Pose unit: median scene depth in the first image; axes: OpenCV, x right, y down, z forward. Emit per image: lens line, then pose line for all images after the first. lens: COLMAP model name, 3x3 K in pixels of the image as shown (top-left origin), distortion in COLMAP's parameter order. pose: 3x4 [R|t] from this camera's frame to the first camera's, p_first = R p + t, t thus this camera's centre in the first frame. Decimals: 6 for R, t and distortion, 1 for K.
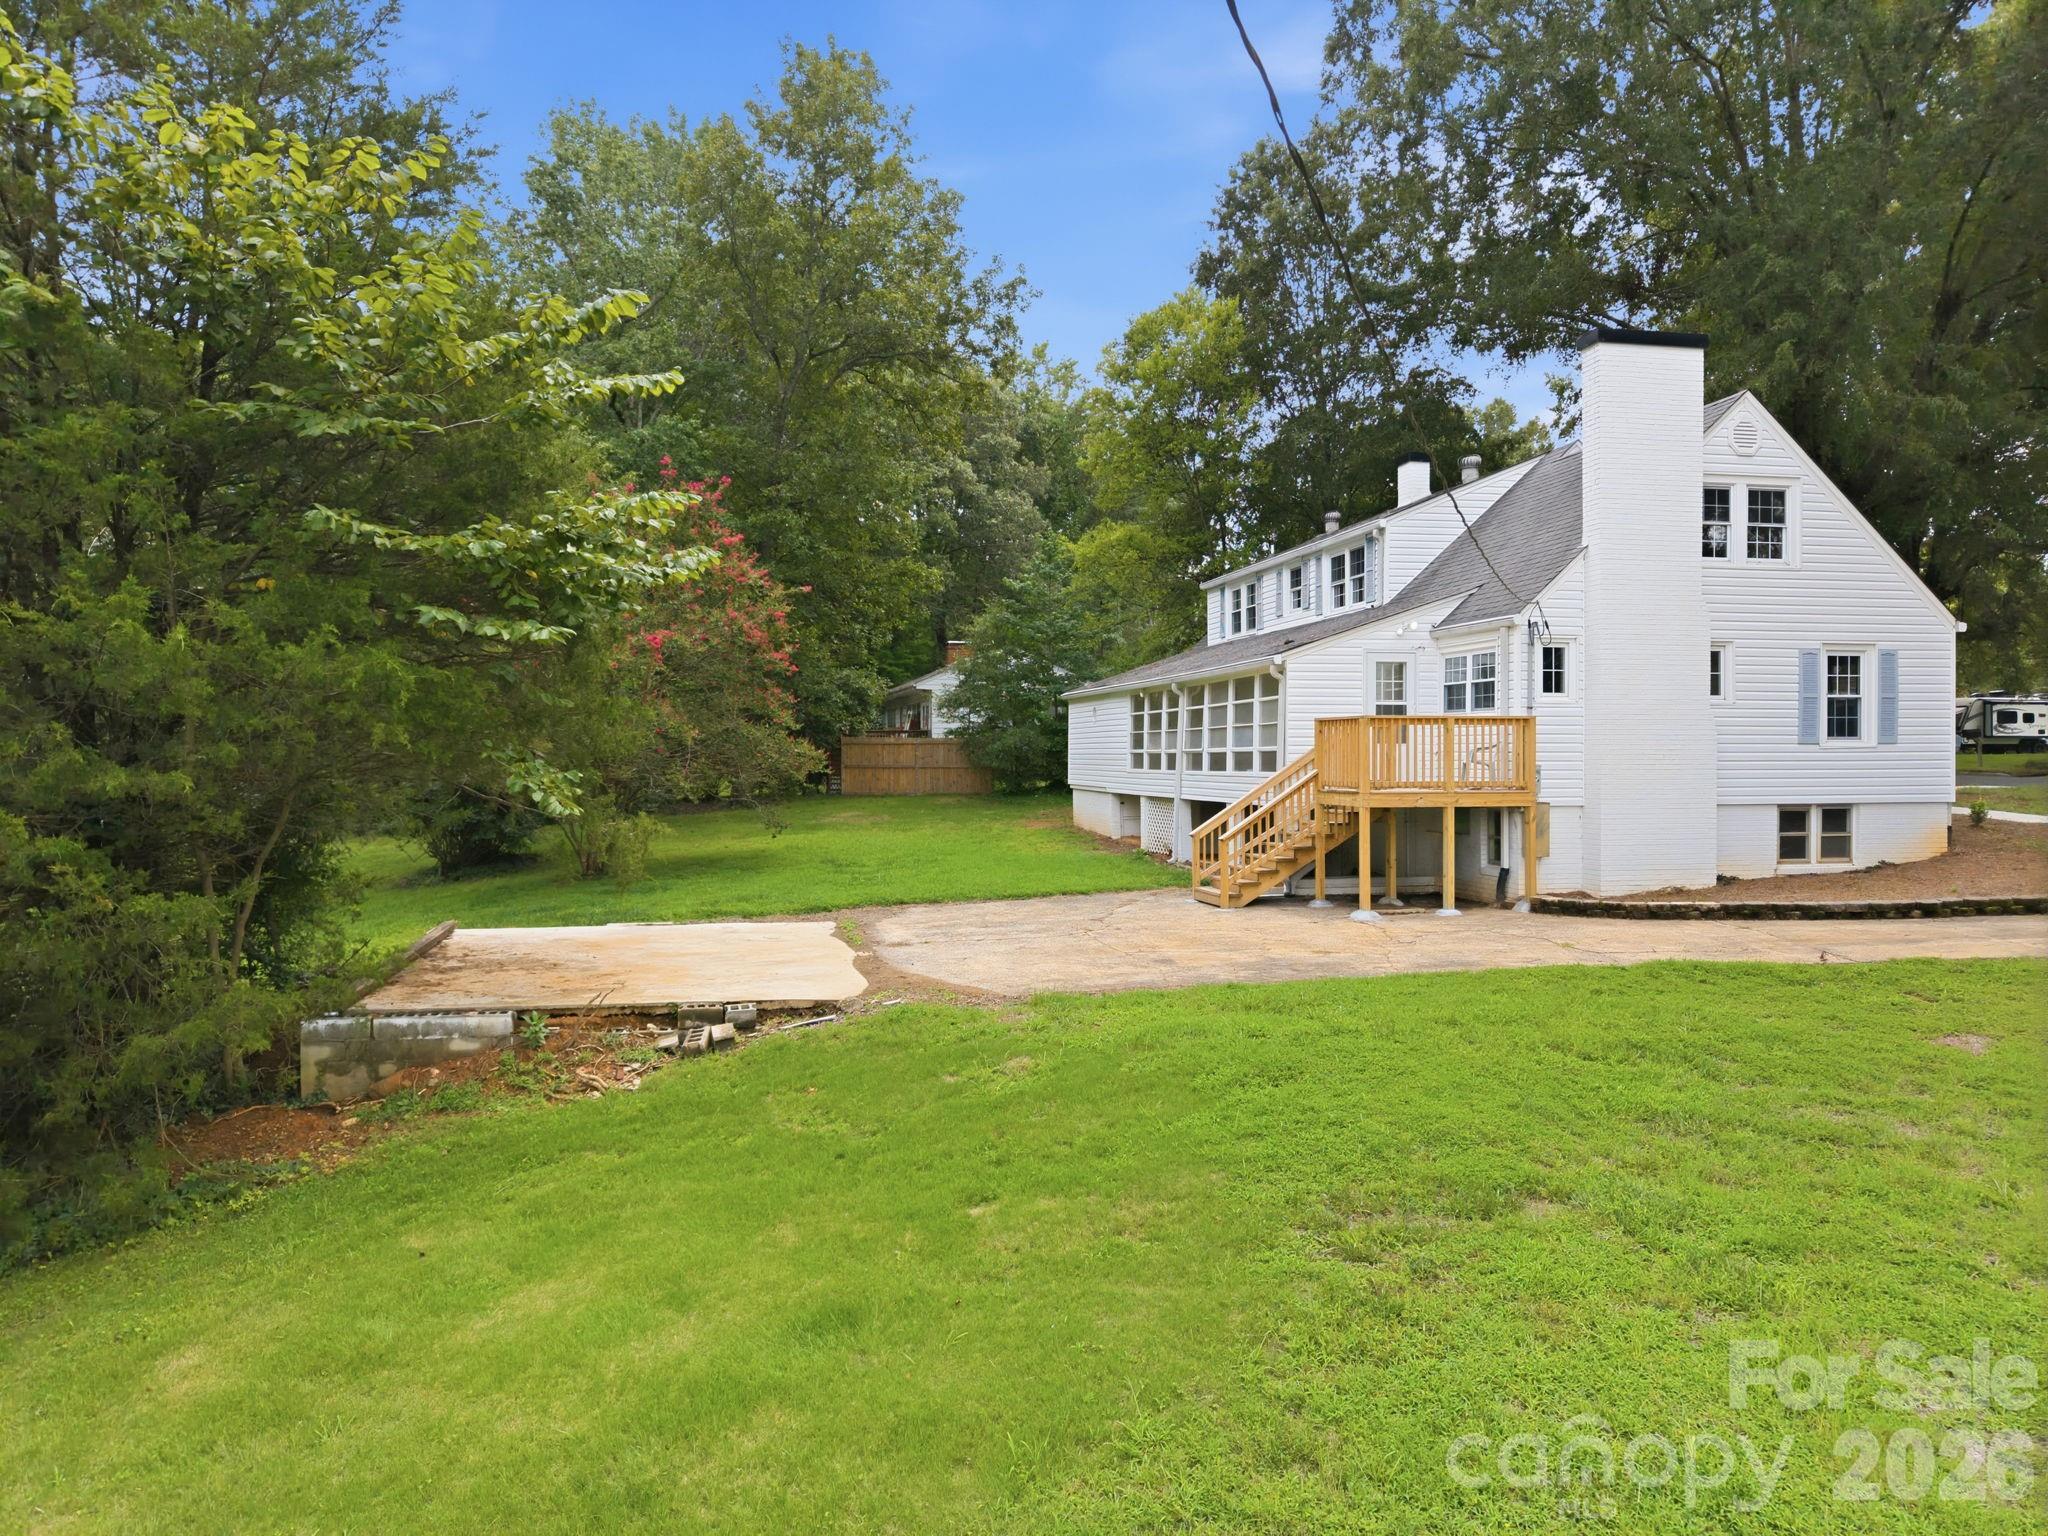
lens RADIAL K [[1398.8, 0, 1024.0], [0, 1398.8, 768.0], [0, 0, 1]] dist [0.090192, -0.001582]
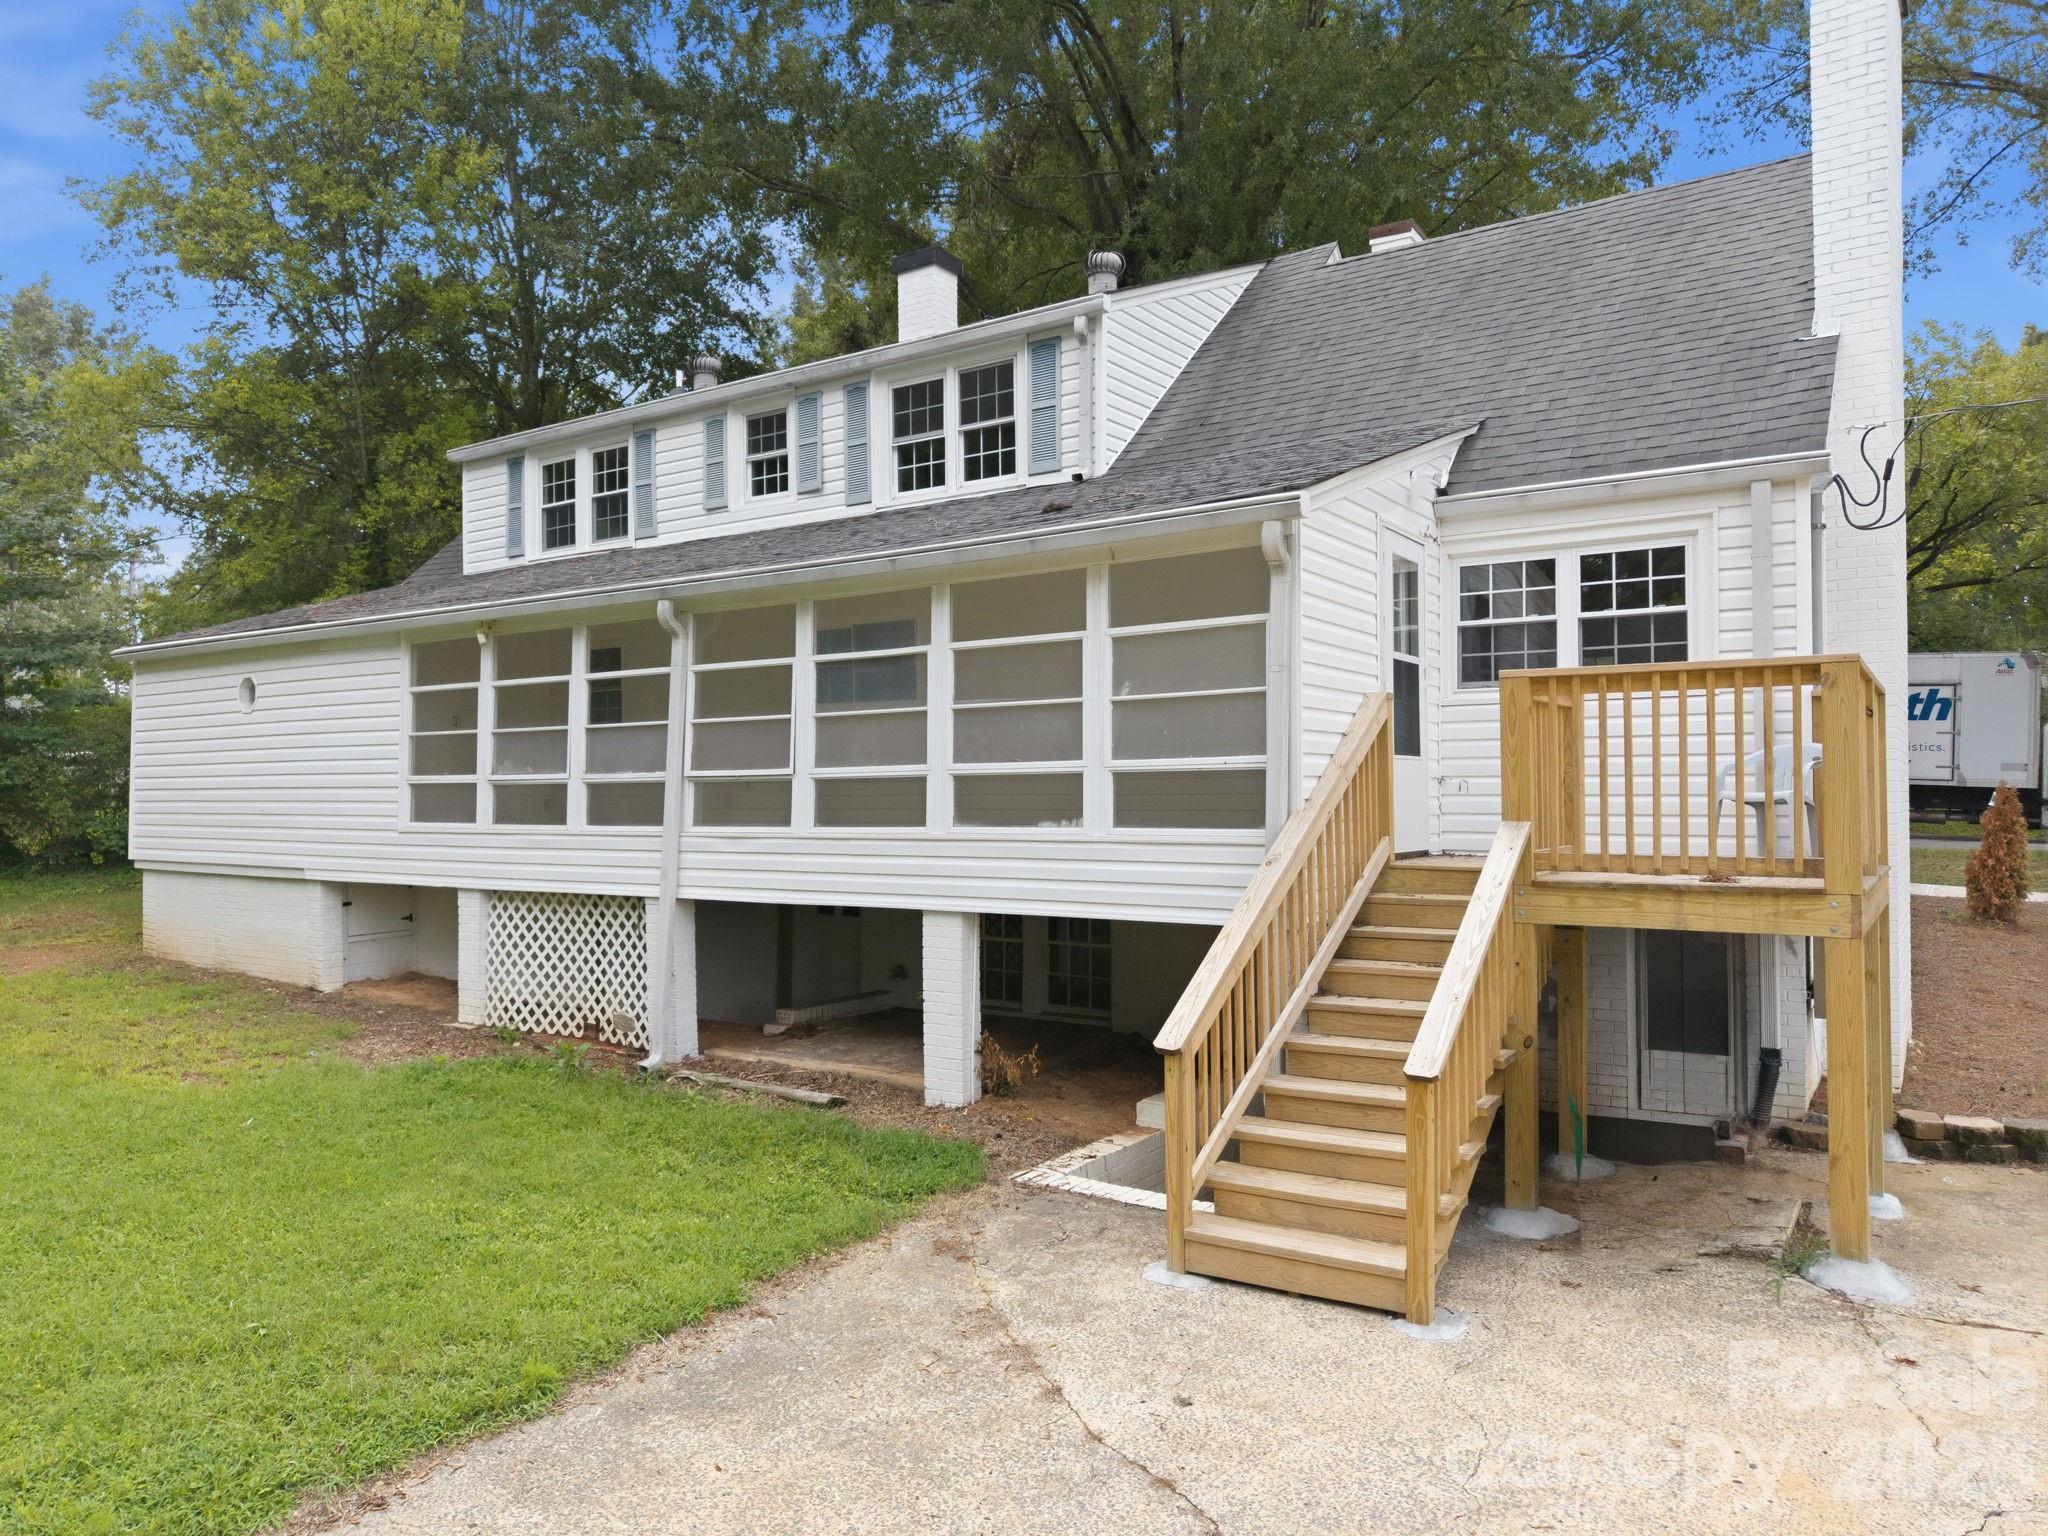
lens RADIAL K [[1398.8, 0, 1024.0], [0, 1398.8, 768.0], [0, 0, 1]] dist [0.090192, -0.001582]
pose [[0.723684, 0.006882, 0.690097, -0.096269], [0.013999, 0.999598, -0.024649, -0.003363], [-0.689990, 0.027499, 0.723297, 0.656189]]
